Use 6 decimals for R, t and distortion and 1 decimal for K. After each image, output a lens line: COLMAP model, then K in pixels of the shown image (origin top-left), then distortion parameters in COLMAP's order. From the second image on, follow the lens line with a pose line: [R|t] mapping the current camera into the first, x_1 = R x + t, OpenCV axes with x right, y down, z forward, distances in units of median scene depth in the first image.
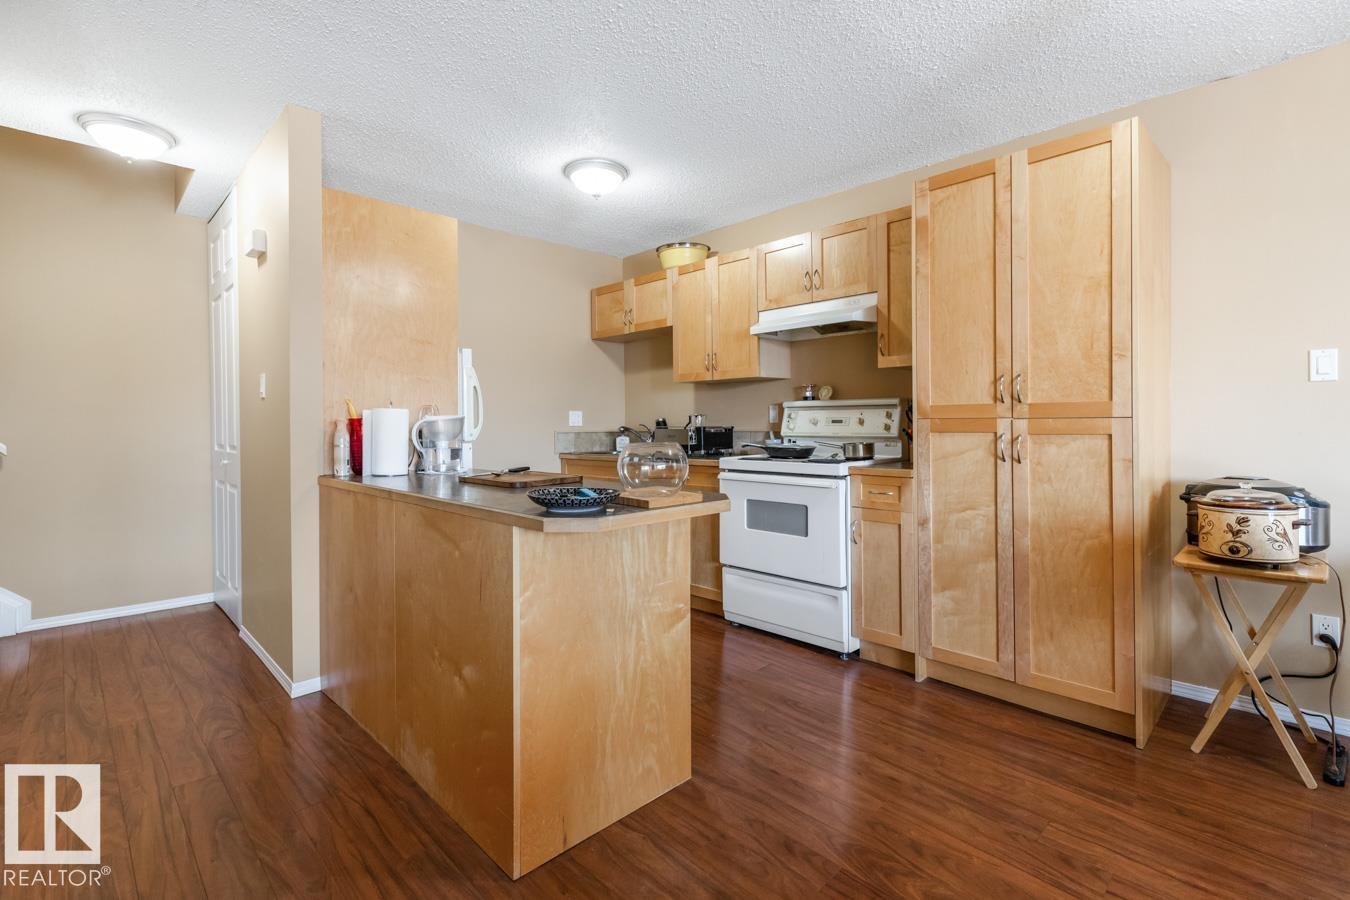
lens RADIAL K [[624.7, 0, 679.0], [0, 624.7, 424.4], [0, 0, 1]] dist [0.001262, 0.000565]
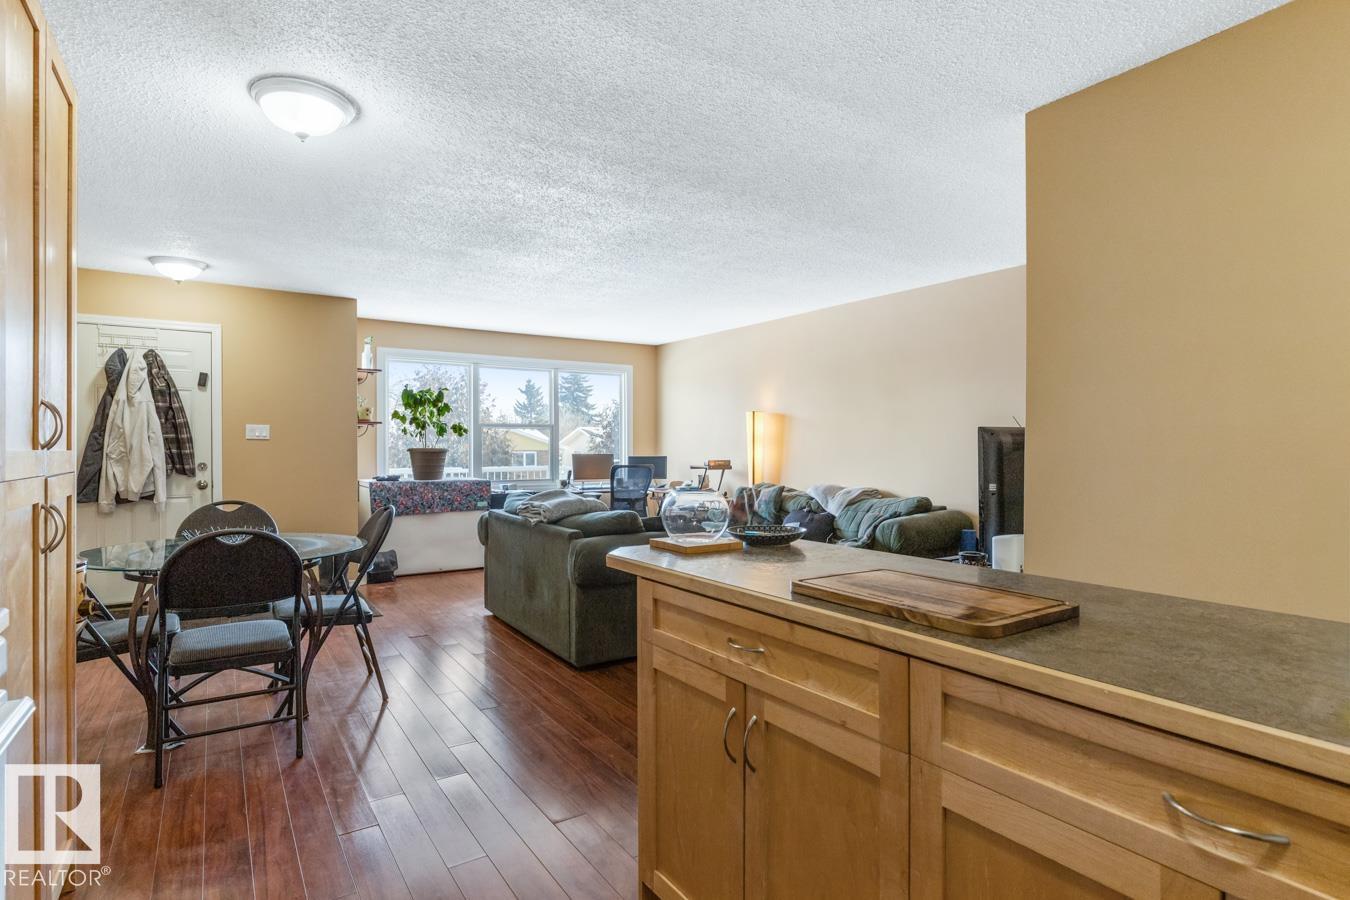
lens RADIAL K [[696.8, 0, 675.0], [0, 696.8, 450.0], [0, 0, 1]] dist [-0.001728, -0.000282]
pose [[-0.981102, 0.008372, 0.193309, -0.176858], [0.009515, 0.999942, 0.004981, -0.029319], [-0.193257, 0.006726, -0.981125, 1.484744]]
